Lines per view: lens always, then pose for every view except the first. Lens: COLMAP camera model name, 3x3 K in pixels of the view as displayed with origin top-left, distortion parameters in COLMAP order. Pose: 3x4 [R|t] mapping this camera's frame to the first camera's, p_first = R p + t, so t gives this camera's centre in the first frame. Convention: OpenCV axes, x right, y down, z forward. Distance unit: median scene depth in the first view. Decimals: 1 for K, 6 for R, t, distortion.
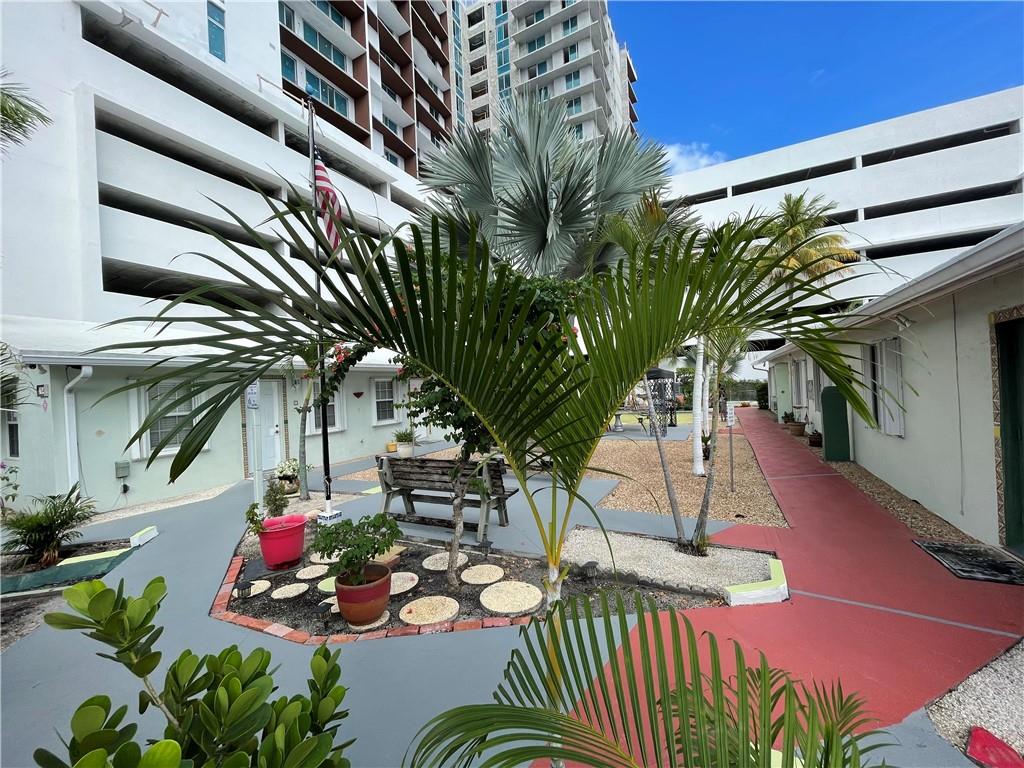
lens RADIAL K [[422.6, 0, 512.0], [0, 422.6, 384.0], [0, 0, 1]] dist [-0.000121, -0.000128]
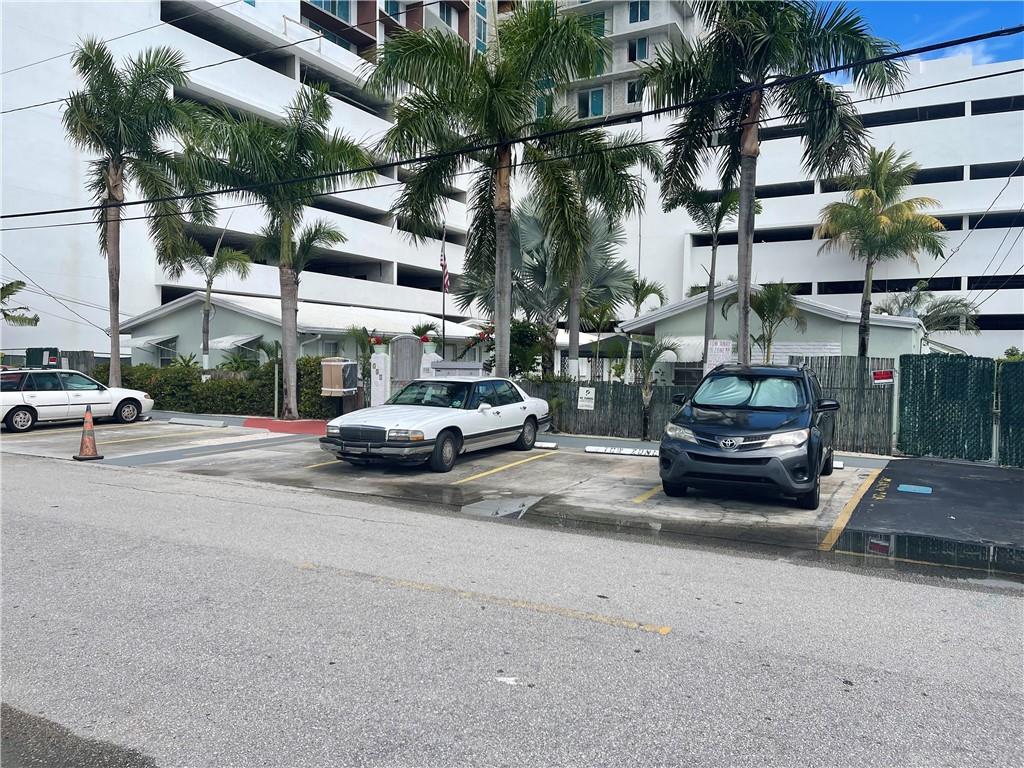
lens RADIAL K [[787.8, 0, 512.0], [0, 787.8, 384.0], [0, 0, 1]] dist [0.104191, -0.164361]
pose [[0.997893, 0.060329, -0.023872, 0.006613], [-0.059291, 0.997356, 0.042007, -0.003424], [0.026343, -0.040503, 0.998832, -0.469102]]
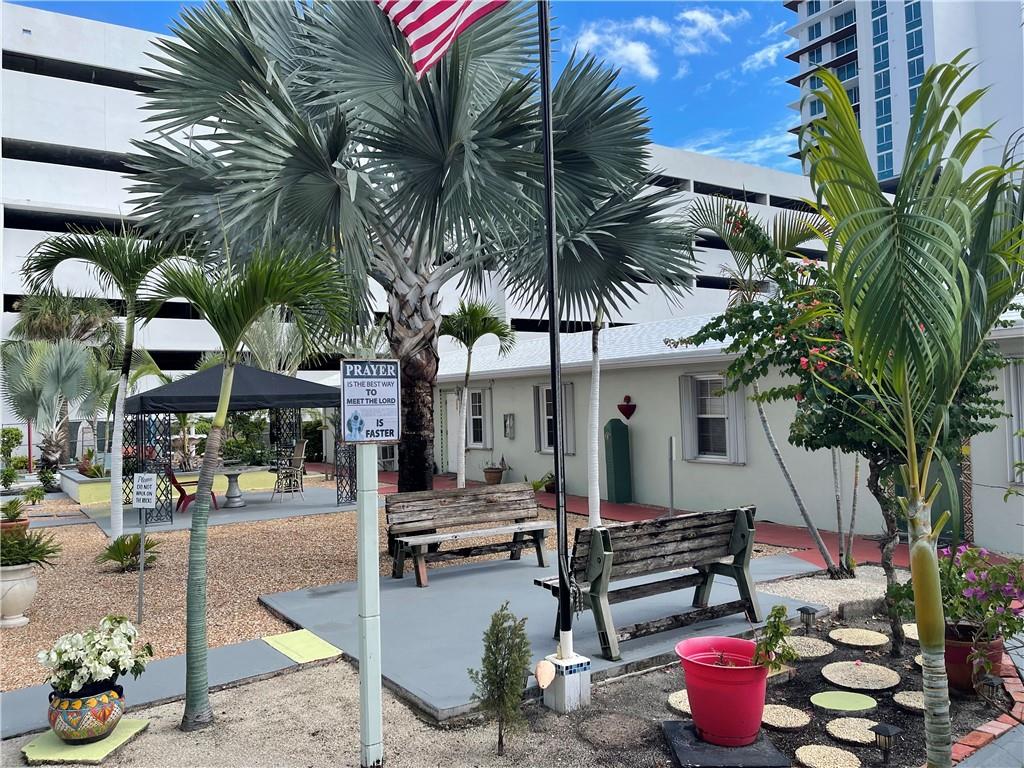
lens RADIAL K [[787.8, 0, 512.0], [0, 787.8, 384.0], [0, 0, 1]] dist [0.104191, -0.164361]
pose [[0.485041, 0.060691, 0.872383, -0.762615], [-0.001832, 0.997657, -0.068387, 0.045643], [-0.874490, 0.031573, 0.484016, 0.387693]]
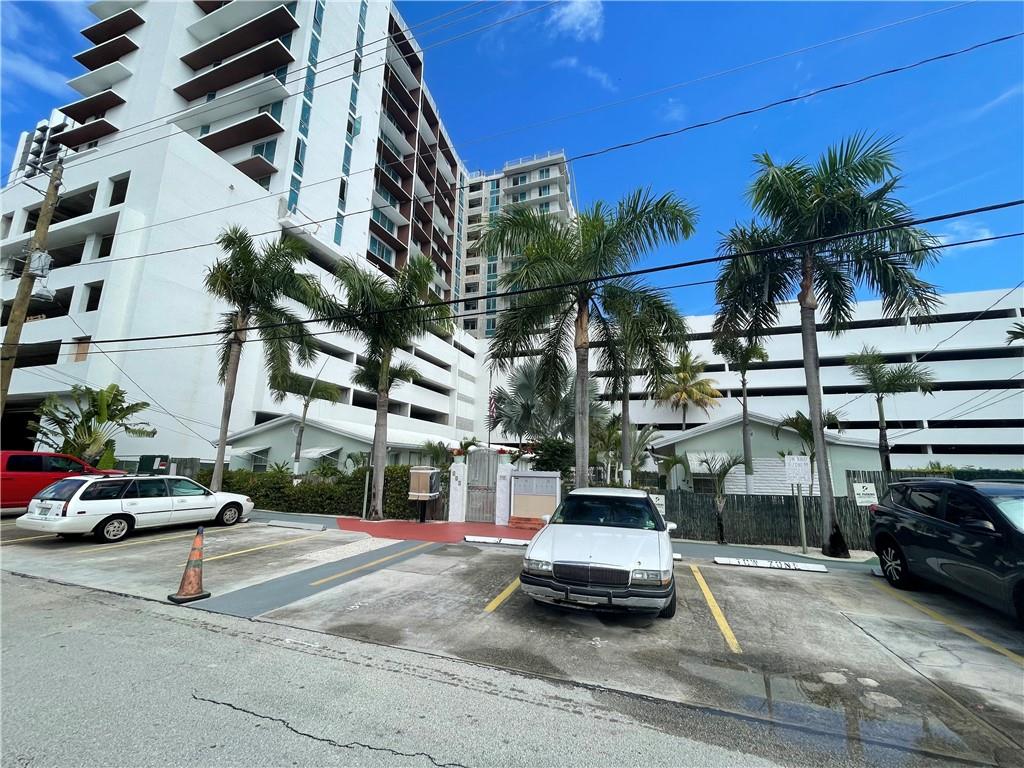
lens RADIAL K [[422.6, 0, 512.0], [0, 422.6, 384.0], [0, 0, 1]] dist [-0.000121, -0.000128]
pose [[0.988364, 0.093775, 0.119765, -0.096928], [-0.070103, 0.979574, -0.188468, 0.002207], [-0.134993, 0.177879, 0.974749, -0.299044]]
